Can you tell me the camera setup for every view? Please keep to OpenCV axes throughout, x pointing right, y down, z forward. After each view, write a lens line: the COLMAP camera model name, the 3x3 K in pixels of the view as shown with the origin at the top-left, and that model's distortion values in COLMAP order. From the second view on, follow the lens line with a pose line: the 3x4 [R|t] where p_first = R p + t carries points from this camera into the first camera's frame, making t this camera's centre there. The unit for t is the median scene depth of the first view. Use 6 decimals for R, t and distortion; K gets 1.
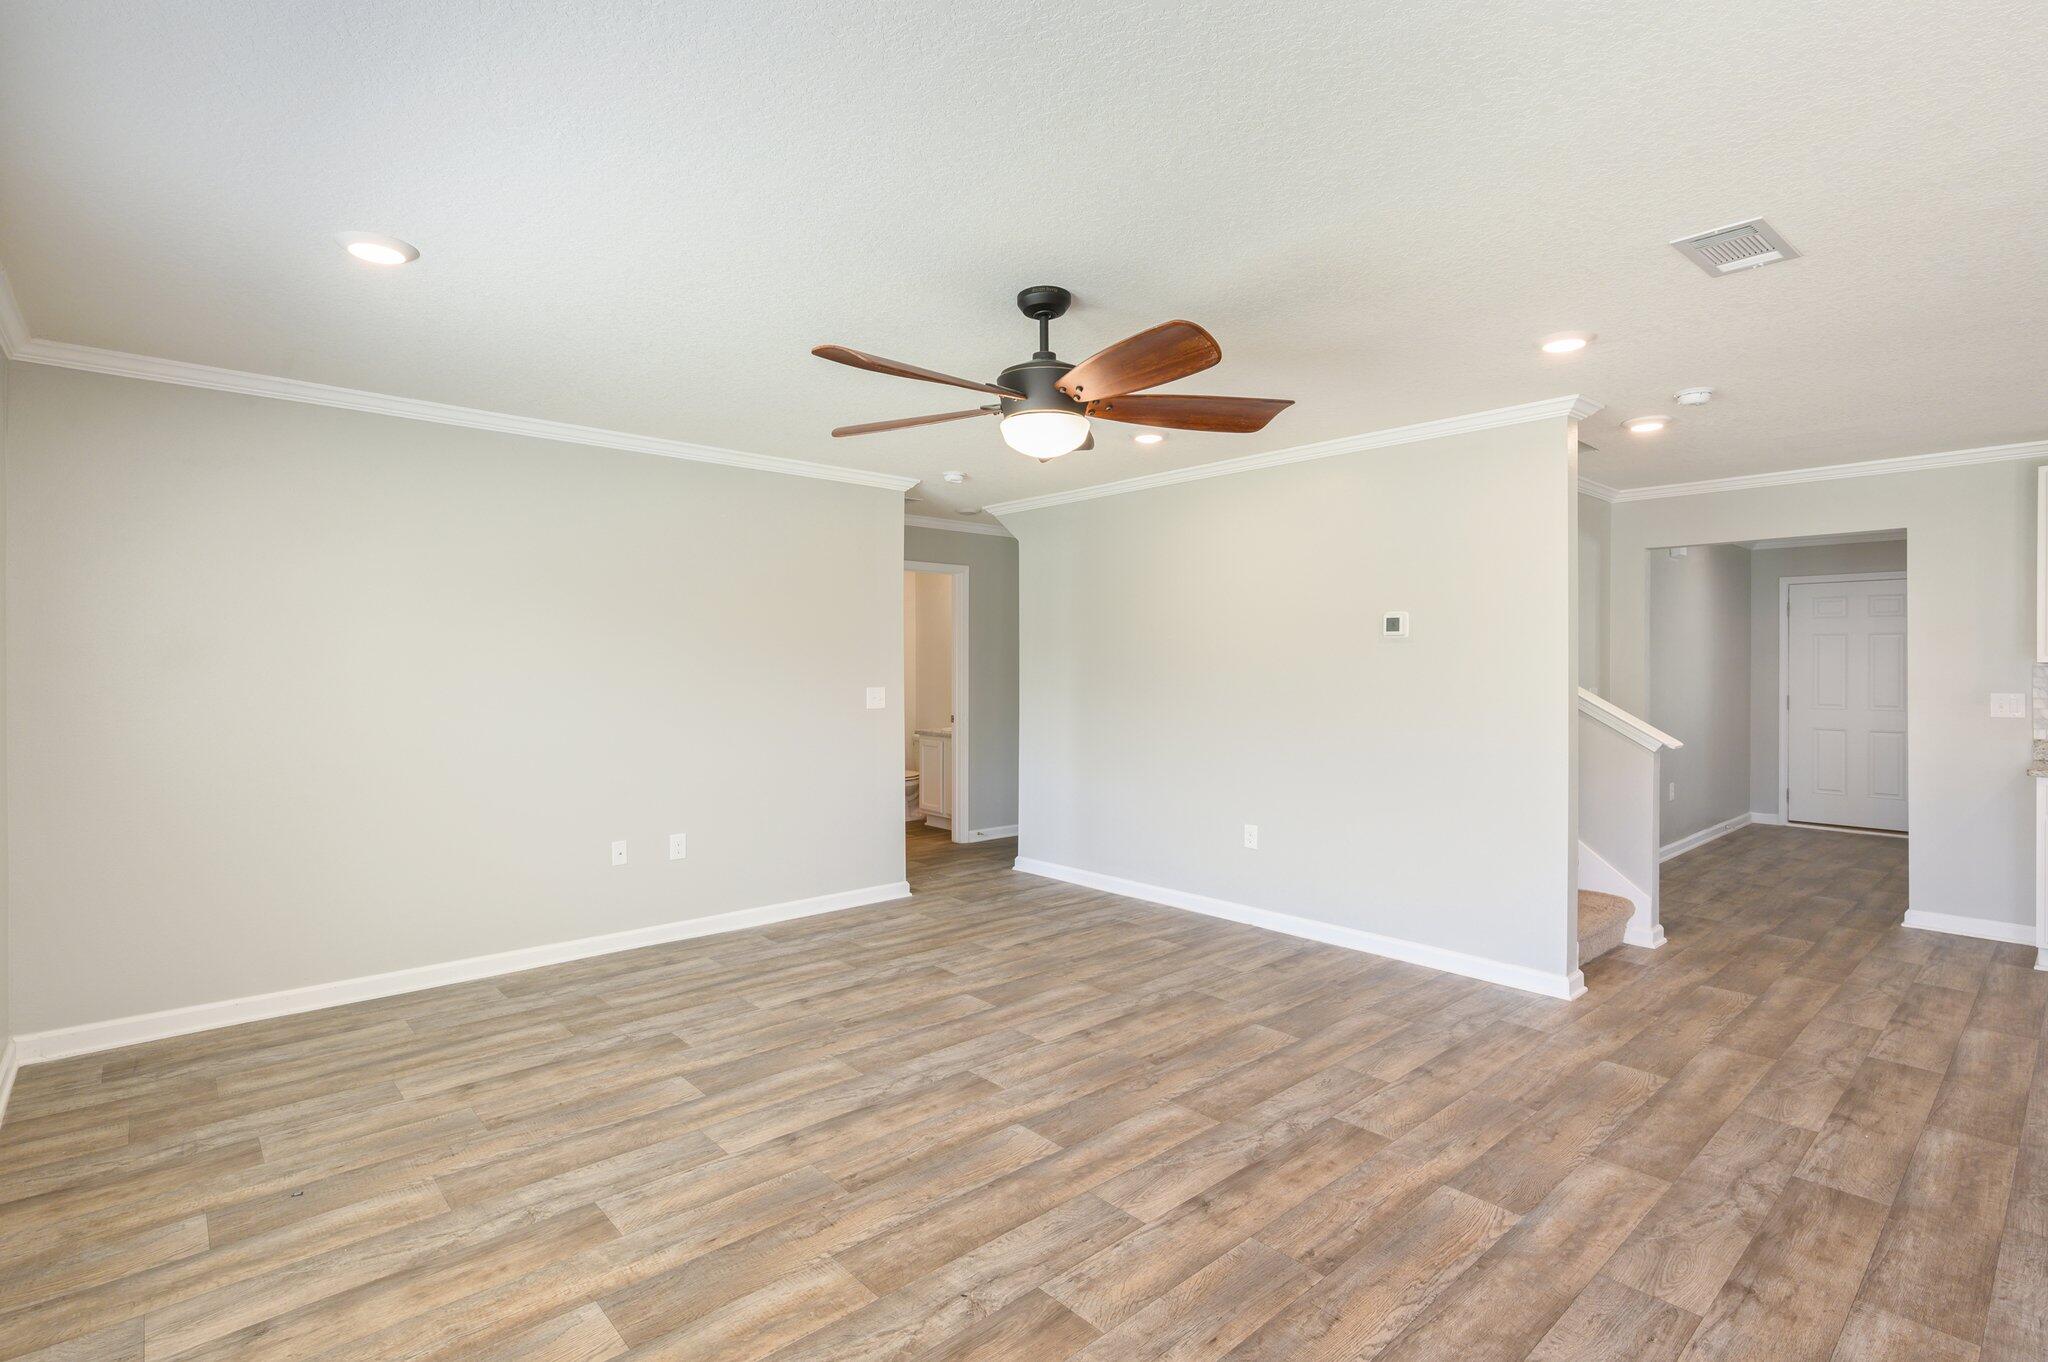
lens RADIAL K [[976.1, 0, 1058.7], [0, 976.1, 764.4], [0, 0, 1]] dist [0.001588, 0.002890]
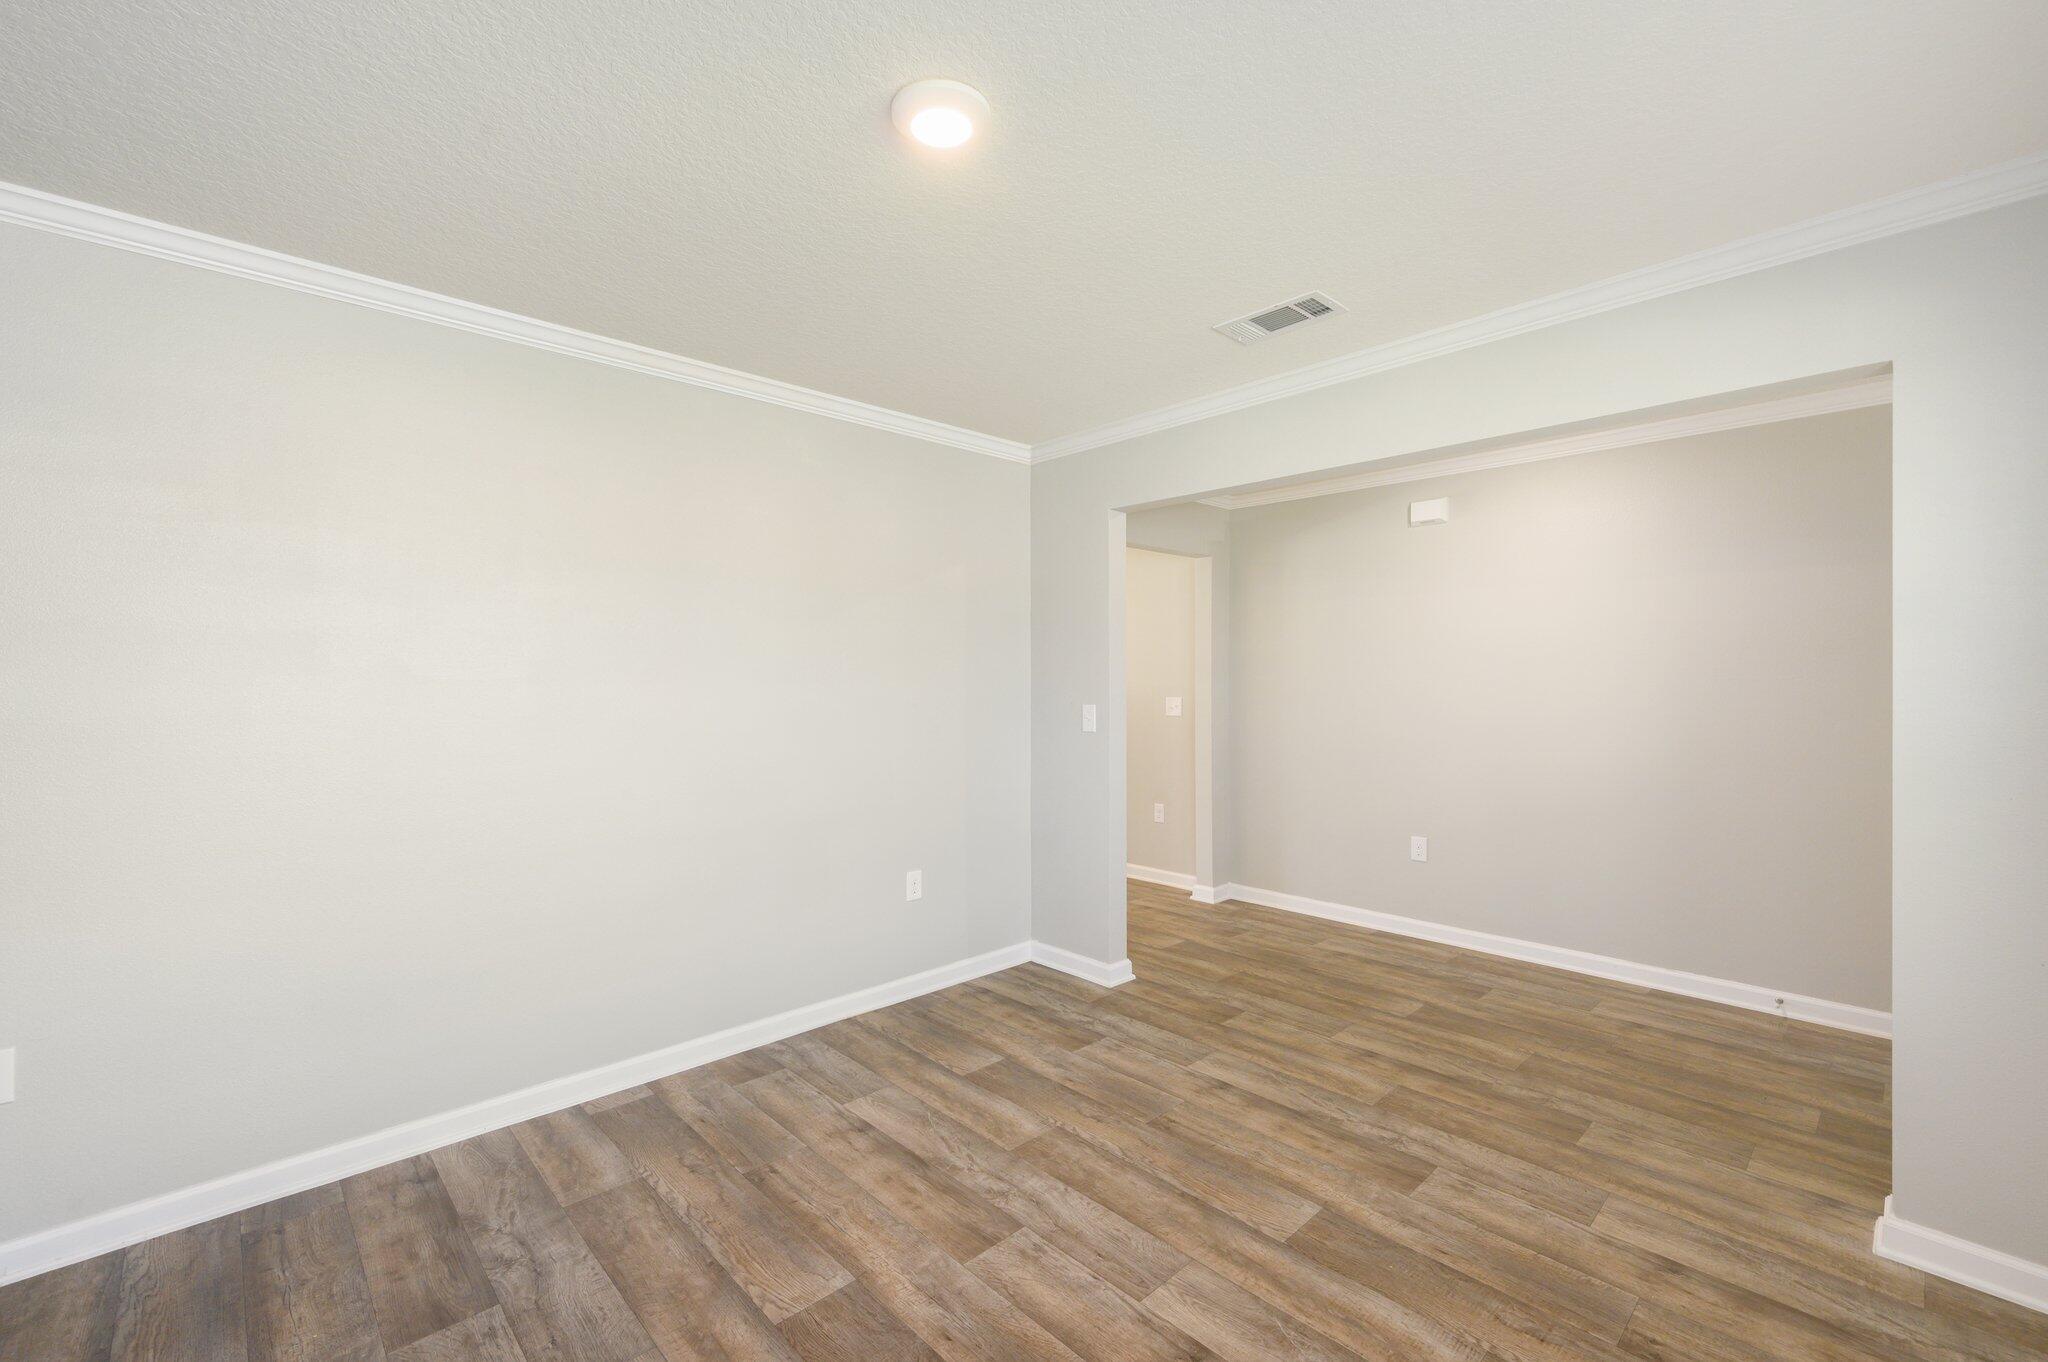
lens RADIAL K [[883.6, 0, 1010.8], [0, 883.6, 668.3], [0, 0, 1]] dist [0.002047, 0.000300]
pose [[-0.014875, -0.012185, -0.999815, 0.956609], [-0.096275, 0.995297, -0.010697, -0.088530], [0.995244, 0.096098, -0.015978, 0.891796]]
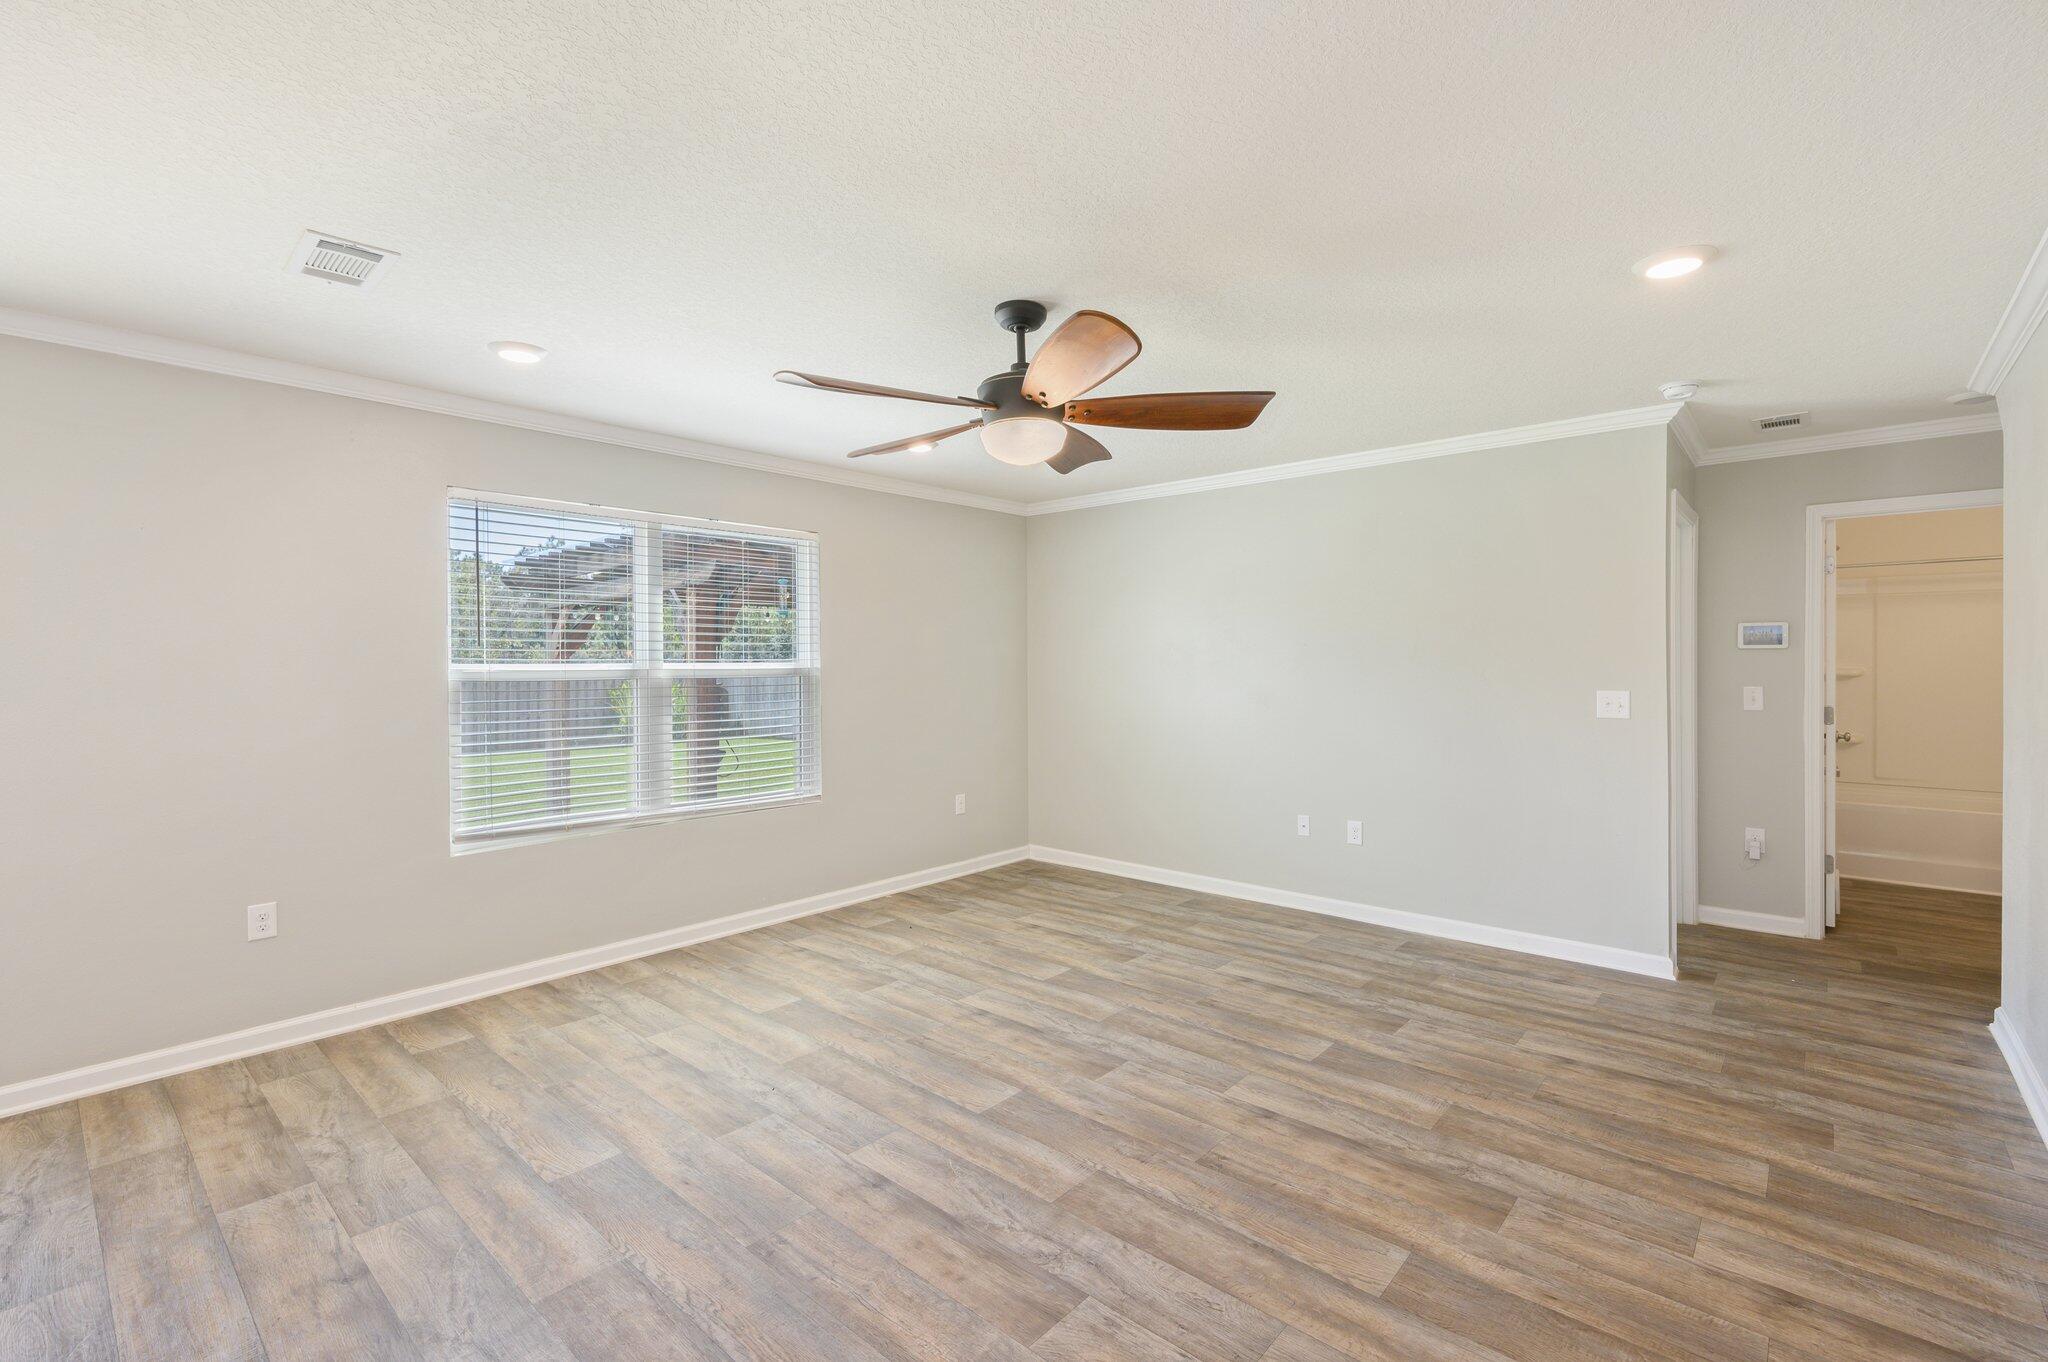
lens RADIAL K [[924.1, 0, 1018.2], [0, 924.1, 728.9], [0, 0, 1]] dist [-0.002281, 0.000764]
pose [[0.077111, 0.068329, -0.994678, 0.814754], [-0.097457, 0.993388, 0.060685, -0.075320], [0.992248, 0.092259, 0.083260, 0.759888]]
